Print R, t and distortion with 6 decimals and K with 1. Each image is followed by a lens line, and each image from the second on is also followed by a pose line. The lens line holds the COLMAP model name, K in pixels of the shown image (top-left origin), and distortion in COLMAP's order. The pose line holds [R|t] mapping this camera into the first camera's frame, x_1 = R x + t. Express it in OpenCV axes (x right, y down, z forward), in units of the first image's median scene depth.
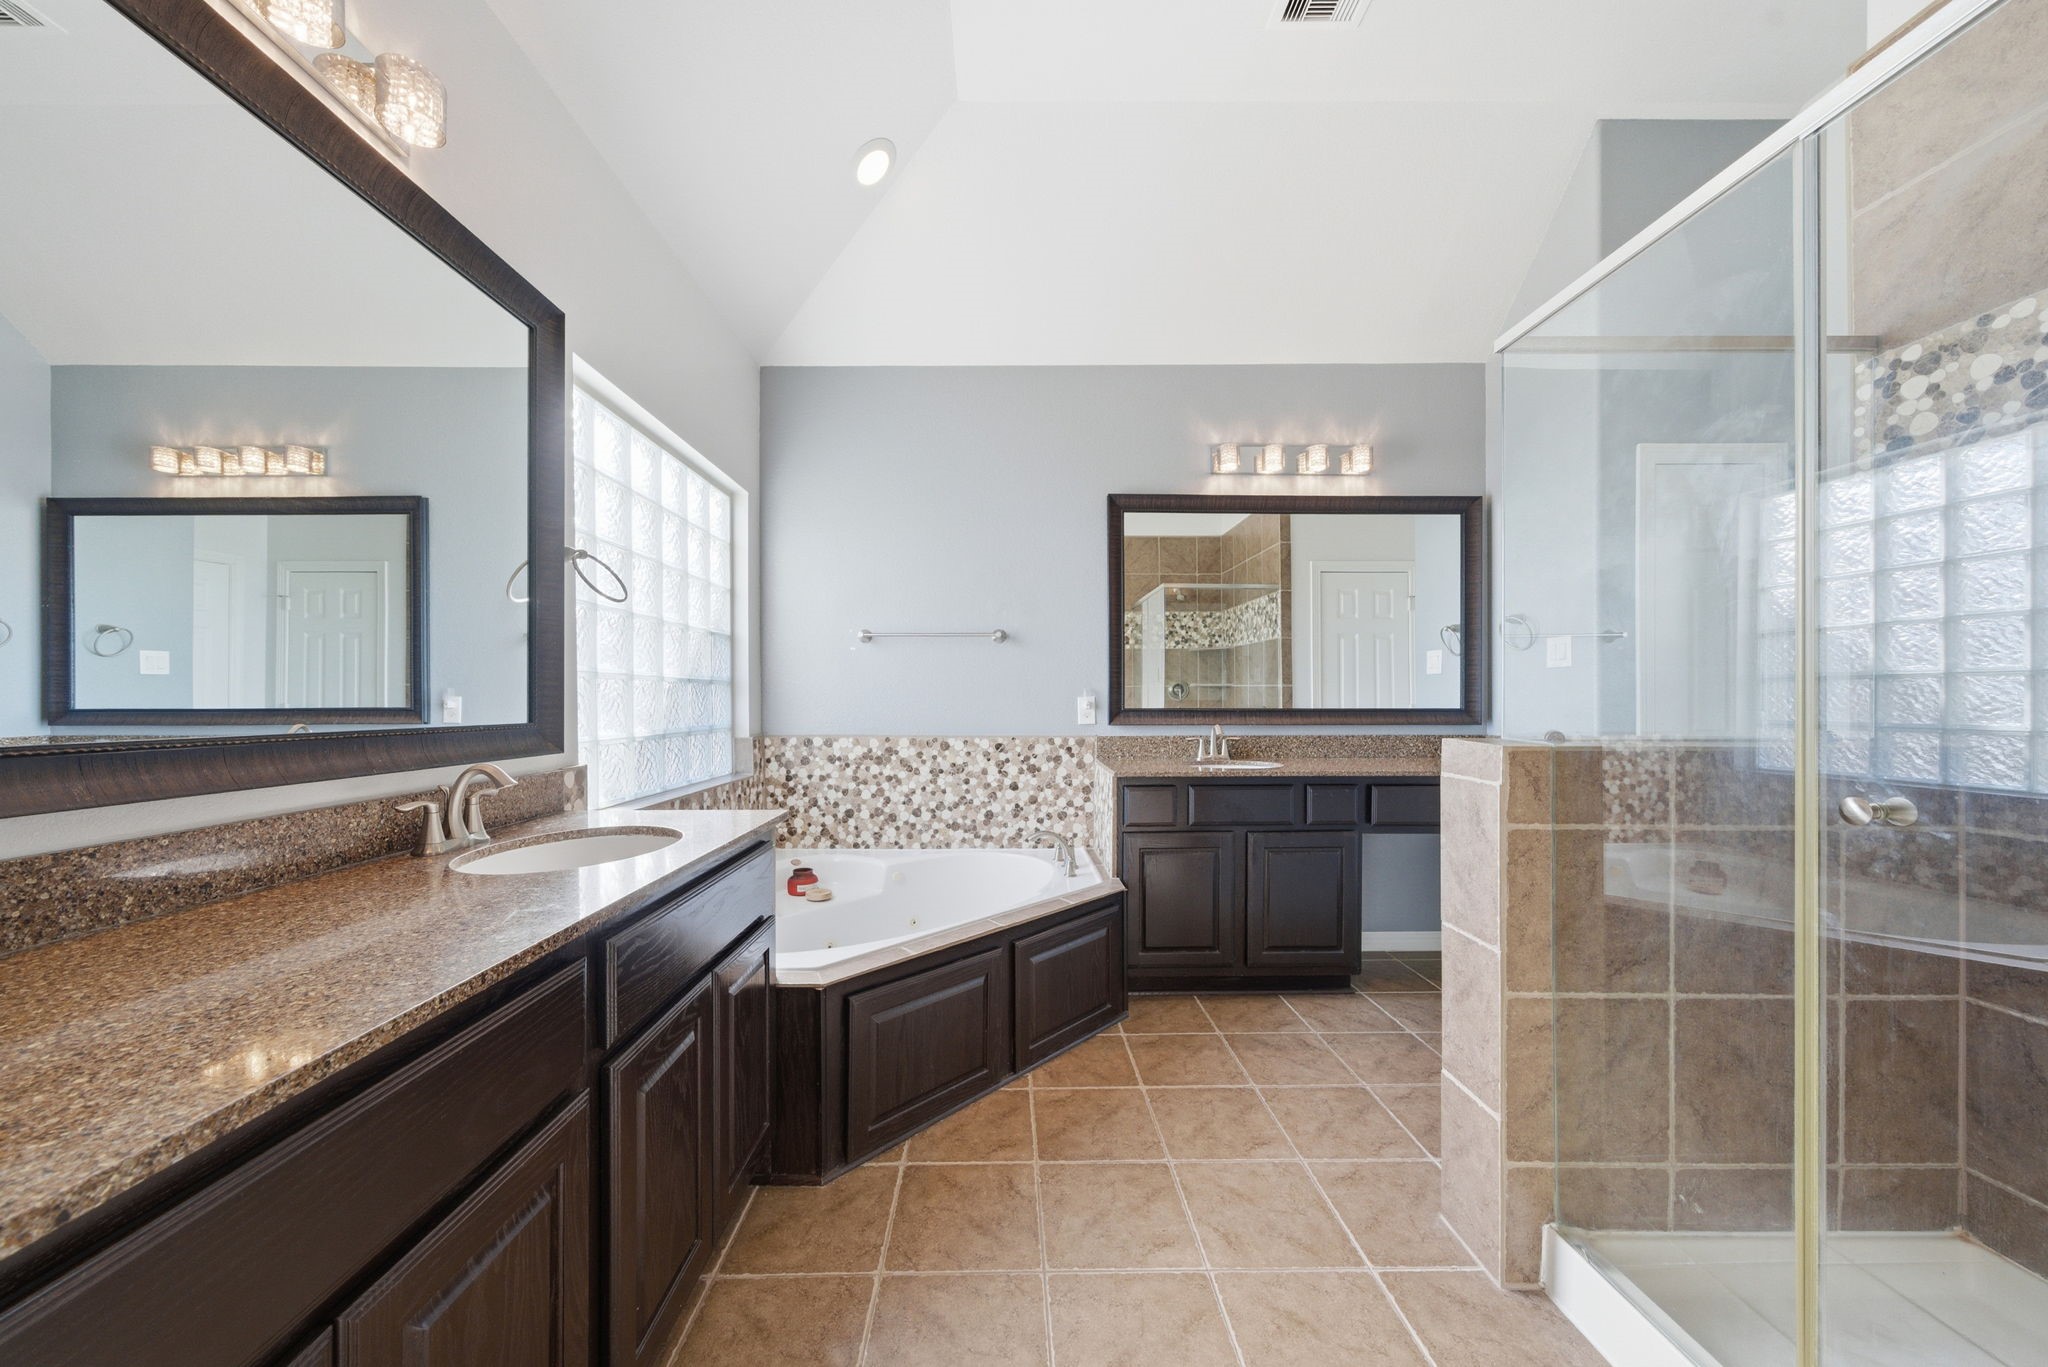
lens RADIAL K [[691.3, 0, 1021.4], [0, 691.3, 702.3], [0, 0, 1]] dist [-0.000608, -0.000004]
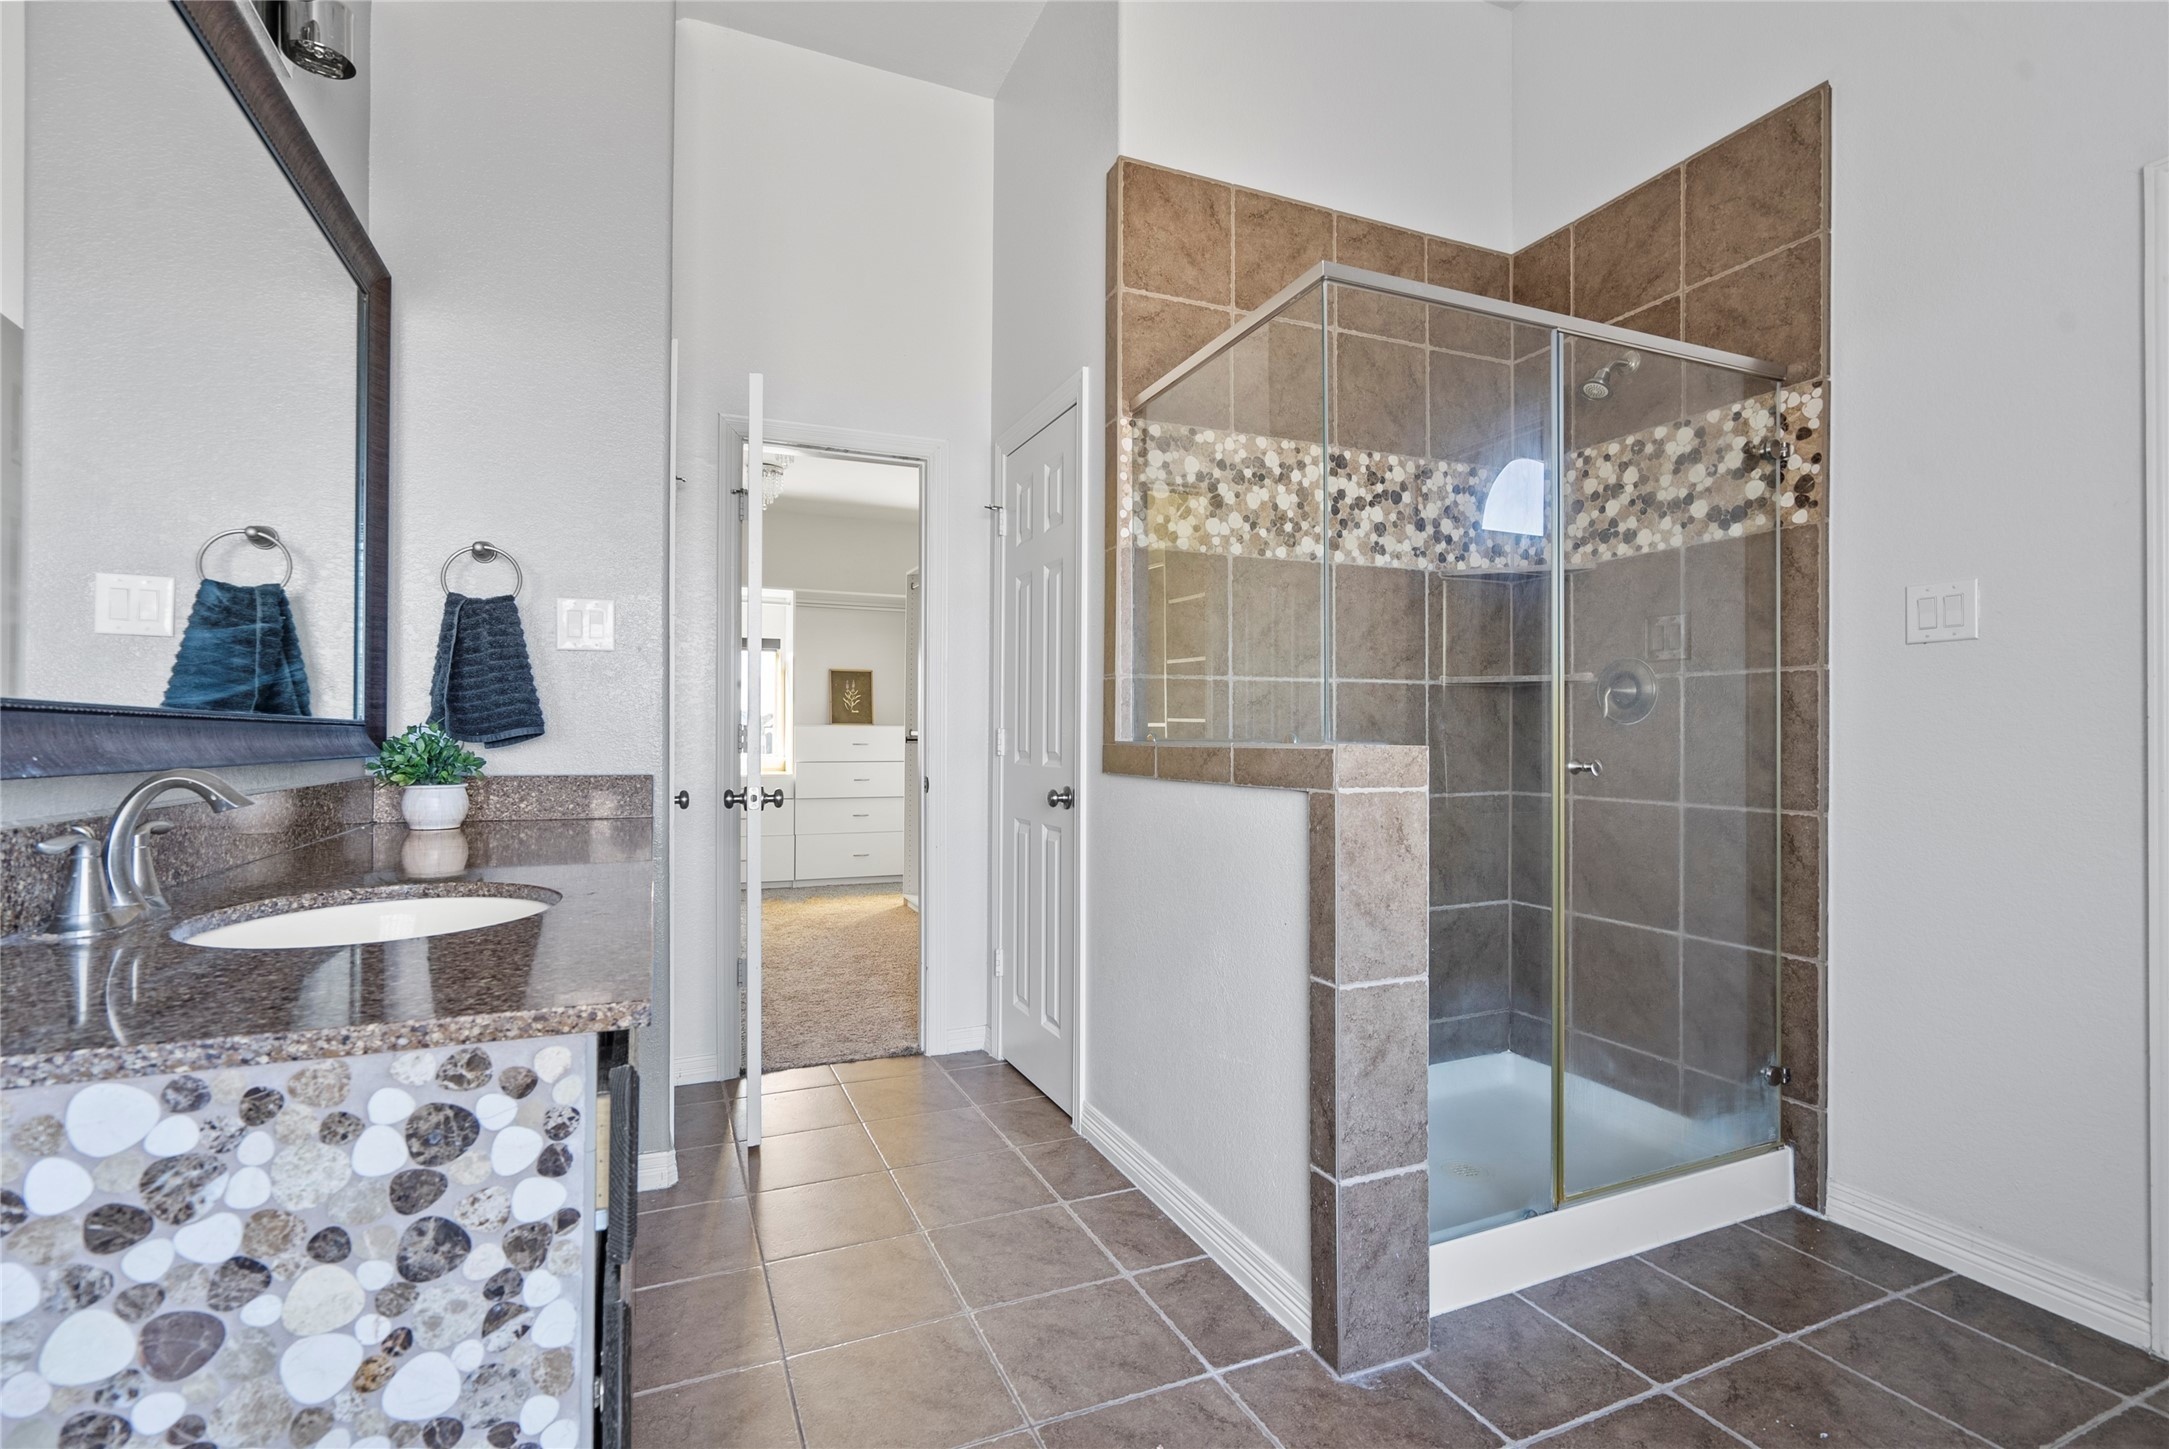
lens RADIAL K [[993.2, 0, 1073.5], [0, 993.2, 729.7], [0, 0, 1]] dist [-0.008601, 0.000084]
pose [[-0.383026, 0.004746, 0.923725, -0.310982], [0.003311, 0.999987, -0.003764, 0.042622], [-0.923731, 0.001617, -0.383037, 1.844647]]
